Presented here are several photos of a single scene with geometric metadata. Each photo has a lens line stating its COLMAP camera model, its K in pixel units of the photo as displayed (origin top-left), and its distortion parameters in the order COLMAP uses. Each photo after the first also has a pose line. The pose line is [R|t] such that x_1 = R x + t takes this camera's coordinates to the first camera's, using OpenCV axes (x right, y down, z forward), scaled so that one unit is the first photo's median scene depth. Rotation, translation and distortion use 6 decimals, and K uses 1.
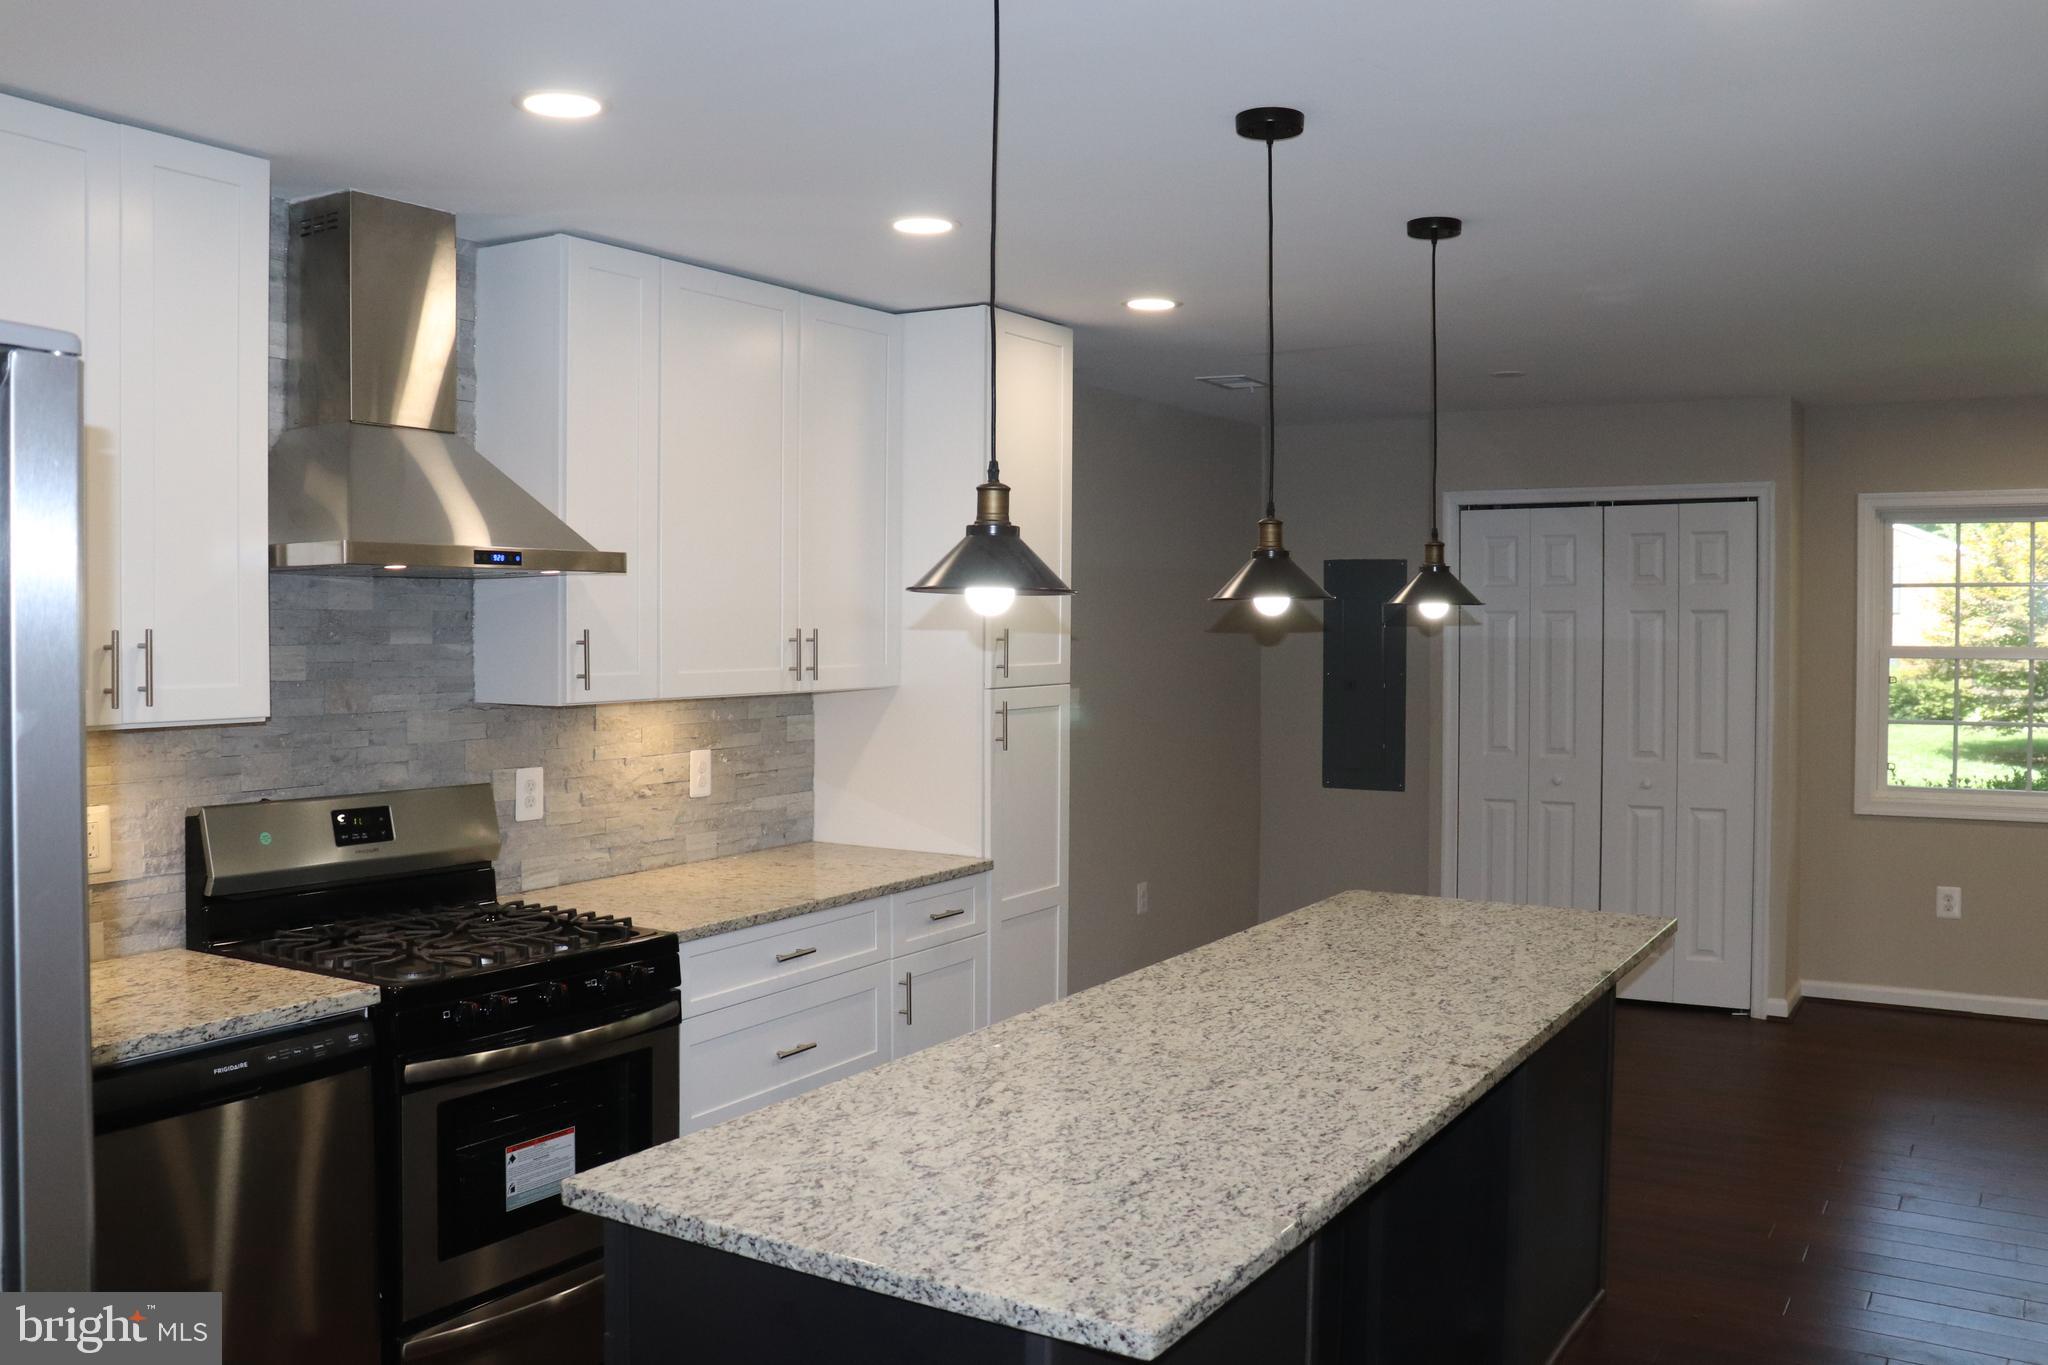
lens RADIAL K [[1786.6, 0, 1028.1], [0, 1786.6, 670.6], [0, 0, 1]] dist [-0.158039, 0.183597]
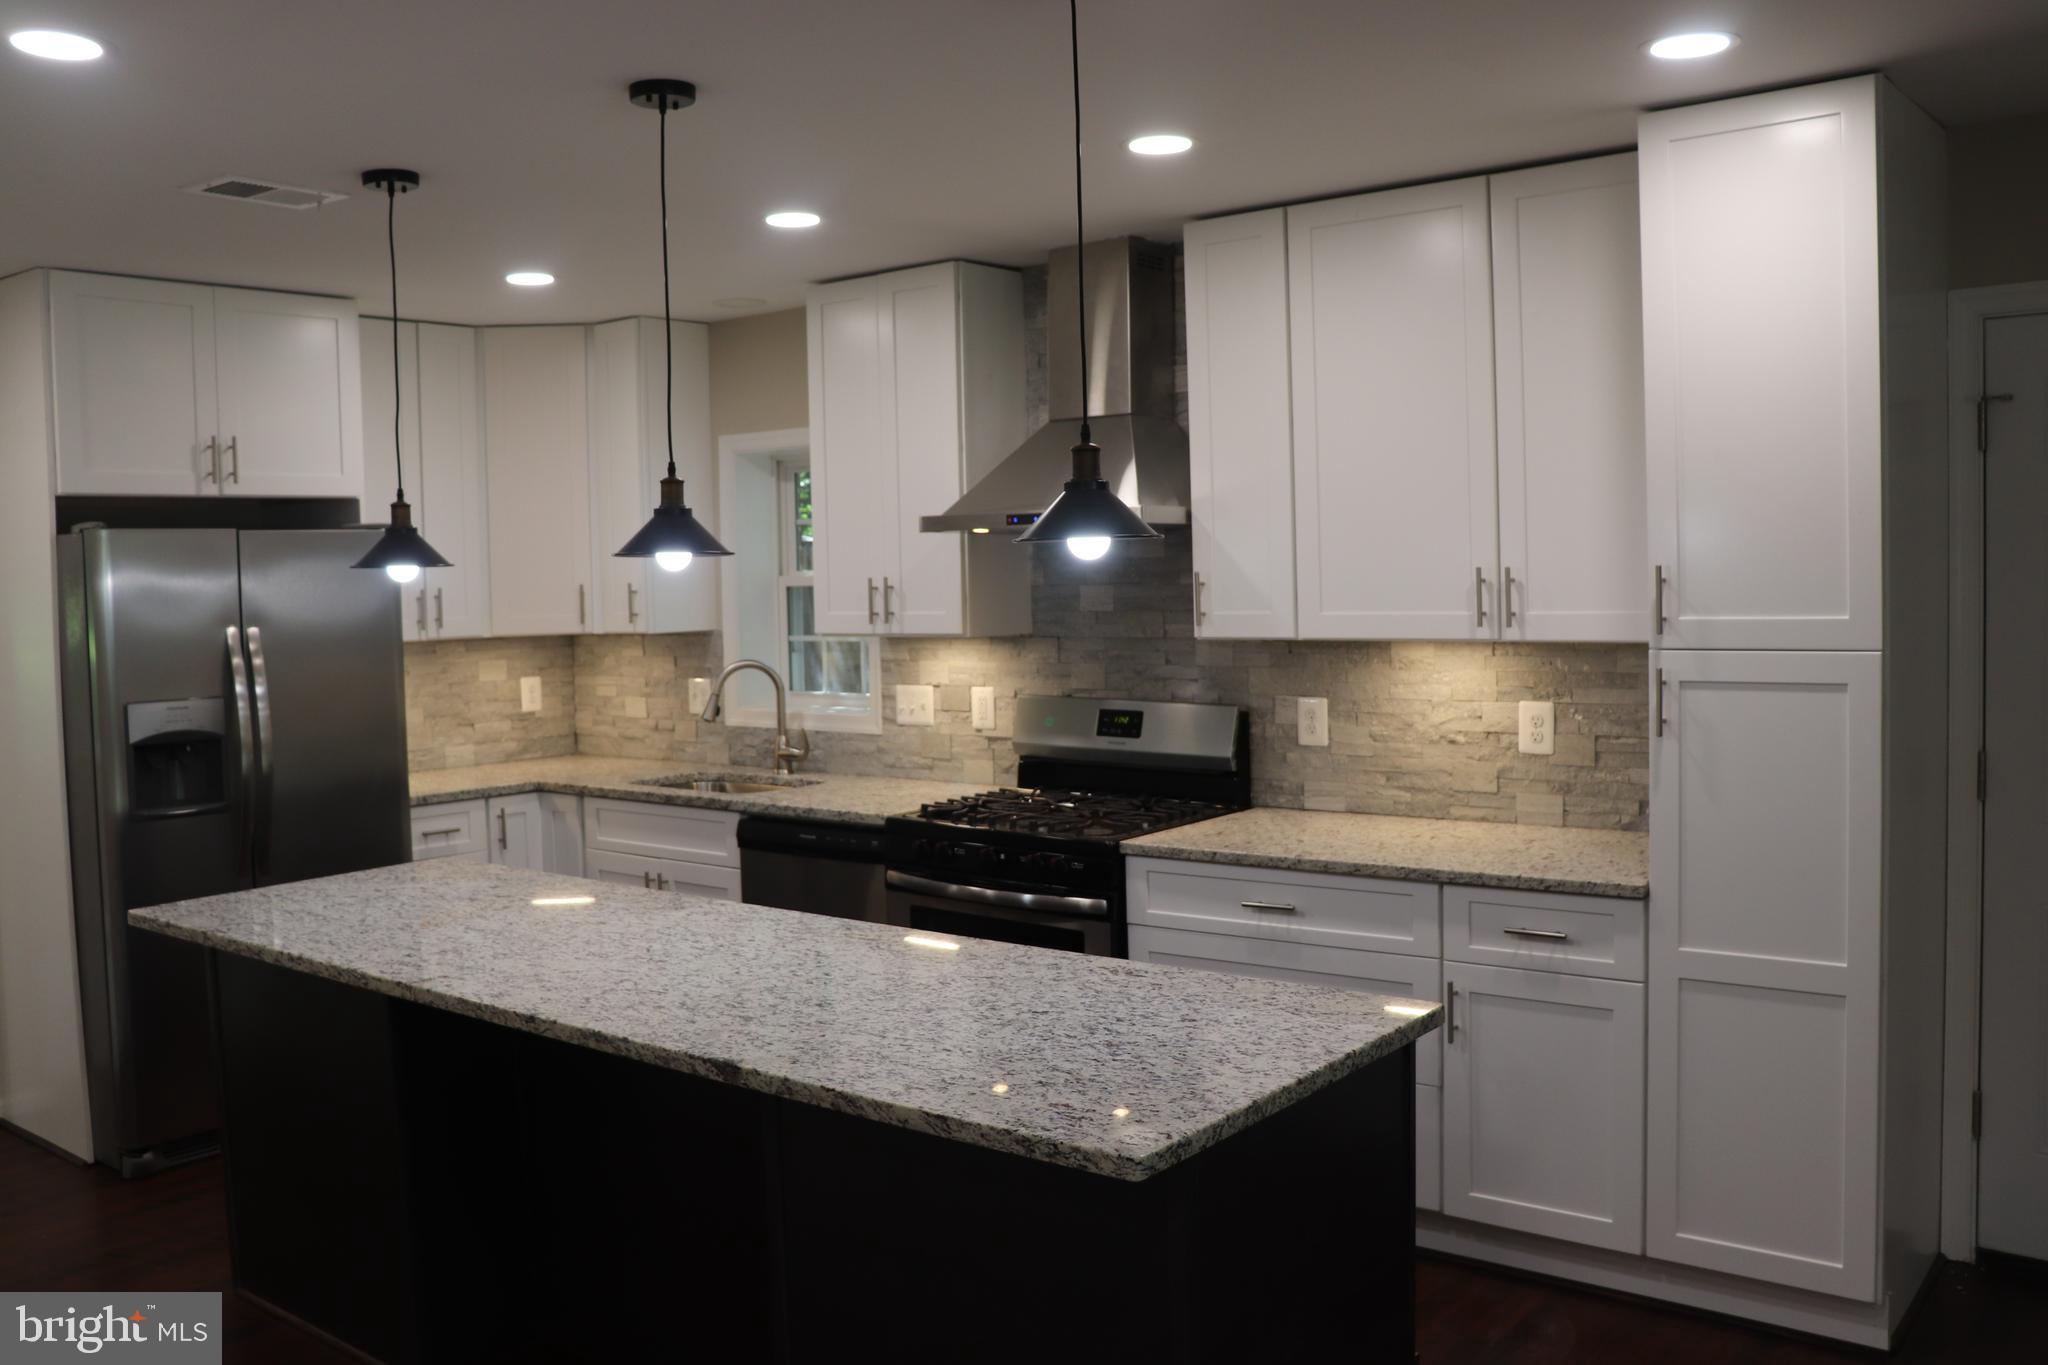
lens RADIAL K [[1786.6, 0, 1028.1], [0, 1786.6, 670.6], [0, 0, 1]] dist [-0.158039, 0.183597]
pose [[-0.145783, 0.059425, -0.987530, 0.792792], [-0.002021, 0.998174, 0.060364, -0.026154], [0.989315, 0.010796, -0.145397, 0.949451]]
